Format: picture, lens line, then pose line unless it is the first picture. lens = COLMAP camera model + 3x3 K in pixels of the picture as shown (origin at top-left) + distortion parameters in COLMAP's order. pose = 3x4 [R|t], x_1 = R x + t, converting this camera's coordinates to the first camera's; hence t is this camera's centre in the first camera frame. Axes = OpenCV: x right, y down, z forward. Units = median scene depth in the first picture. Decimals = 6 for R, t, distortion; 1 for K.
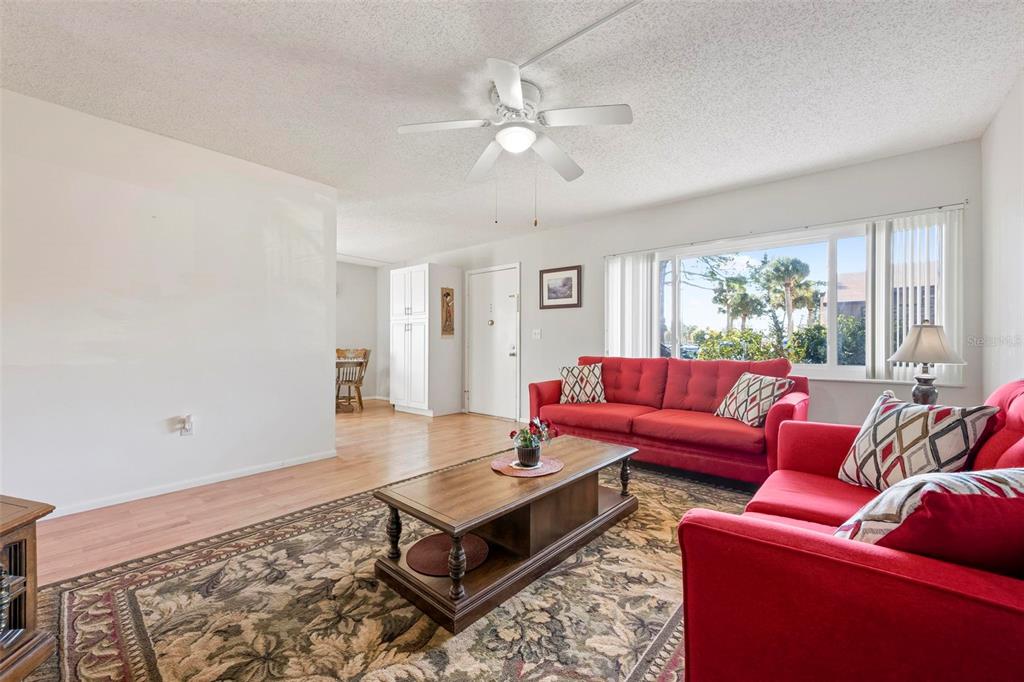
lens RADIAL K [[407.0, 0, 512.0], [0, 407.0, 341.0], [0, 0, 1]] dist [0.000859, 0.000014]
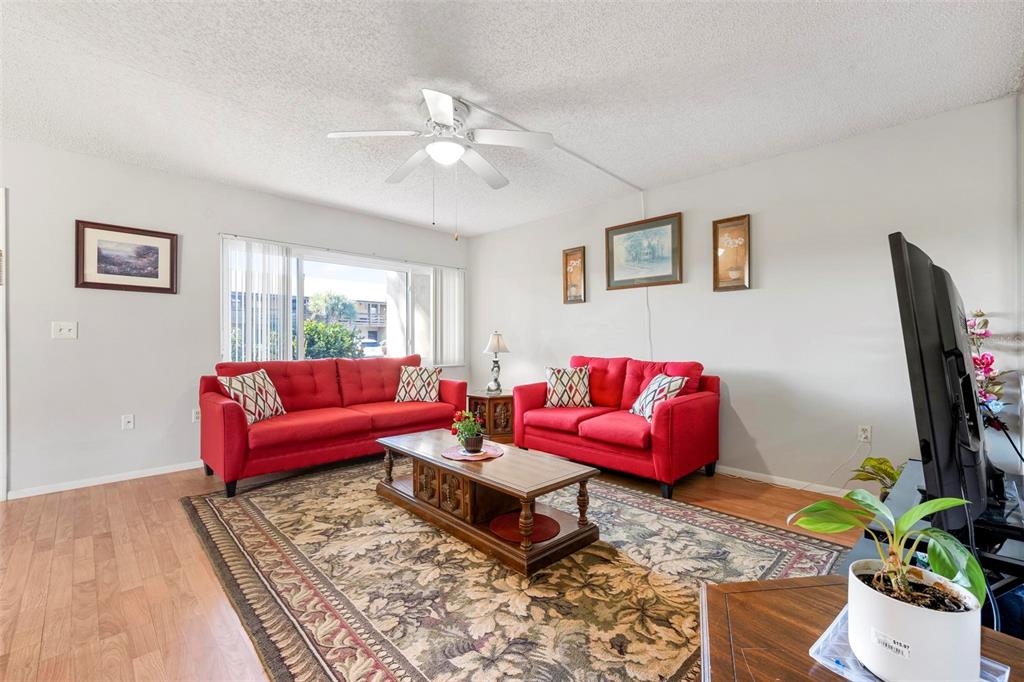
lens RADIAL K [[435.8, 0, 515.2], [0, 435.8, 341.2], [0, 0, 1]] dist [-0.000442, 0.000019]
pose [[0.079295, -0.003232, 0.996846, -1.274413], [-0.002517, 0.999991, 0.003442, -0.013216], [-0.996848, -0.002782, 0.079287, 0.848067]]
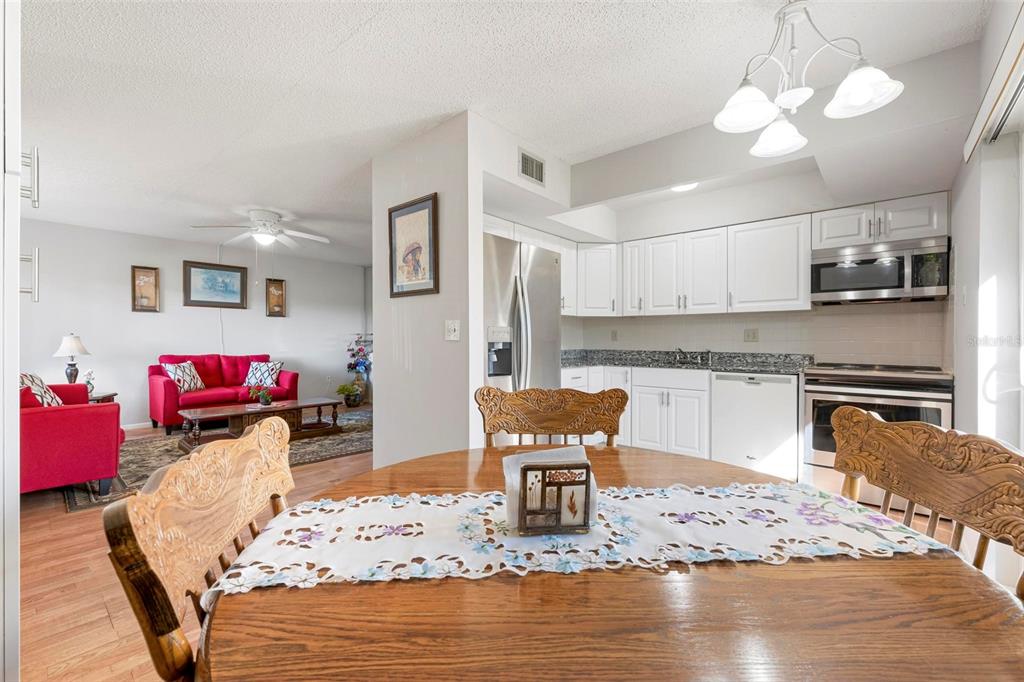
lens RADIAL K [[435.8, 0, 515.2], [0, 435.8, 341.2], [0, 0, 1]] dist [-0.000442, 0.000019]
pose [[-0.999898, -0.008998, 0.011089, -1.360950], [-0.008989, 0.999959, 0.000861, -0.042192], [-0.011096, 0.000761, -0.999938, 3.473387]]
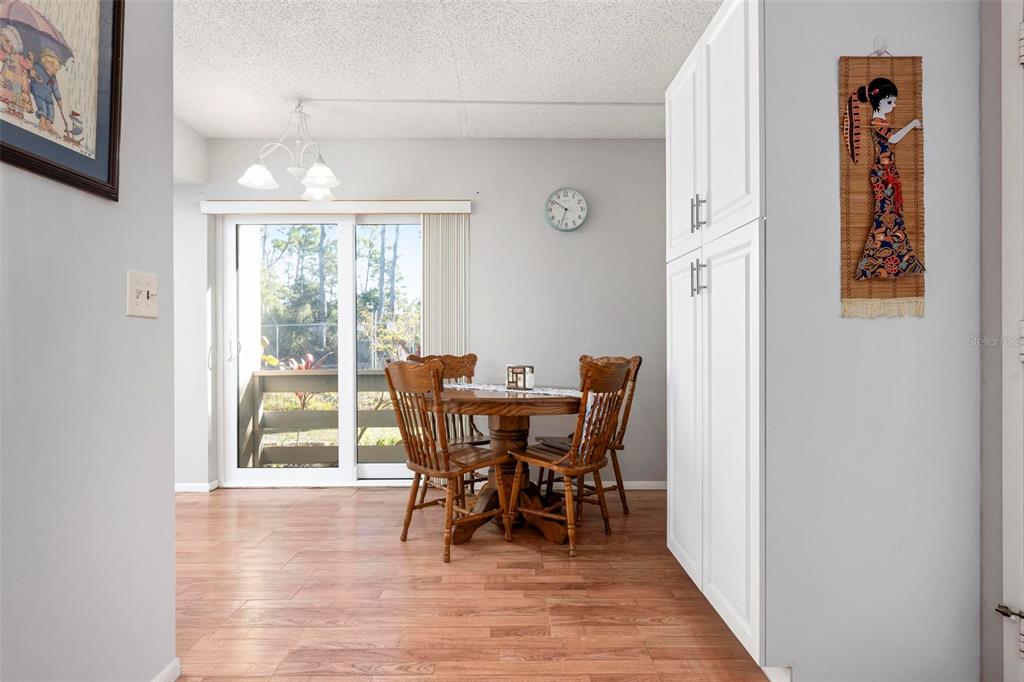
lens RADIAL K [[557.2, 0, 512.0], [0, 557.2, 341.0], [0, 0, 1]] dist [-0.000436, -0.000037]
pose [[0.650516, -0.004935, -0.759476, -0.208751], [0.009128, 0.999957, 0.001320, 0.013188], [0.759438, -0.007791, 0.650534, 2.031961]]
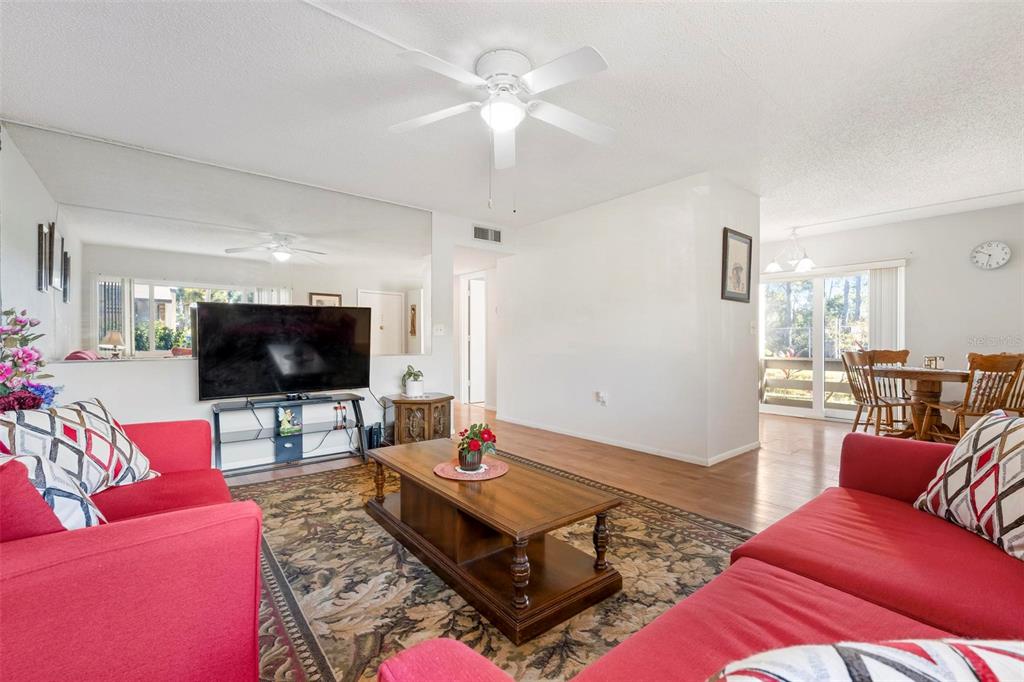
lens RADIAL K [[435.8, 0, 515.2], [0, 435.8, 341.2], [0, 0, 1]] dist [-0.000442, 0.000019]
pose [[-0.172515, -0.001183, -0.985006, 1.111954], [0.003004, 0.999994, -0.001727, 0.007613], [0.985002, -0.003257, -0.172510, 1.383933]]
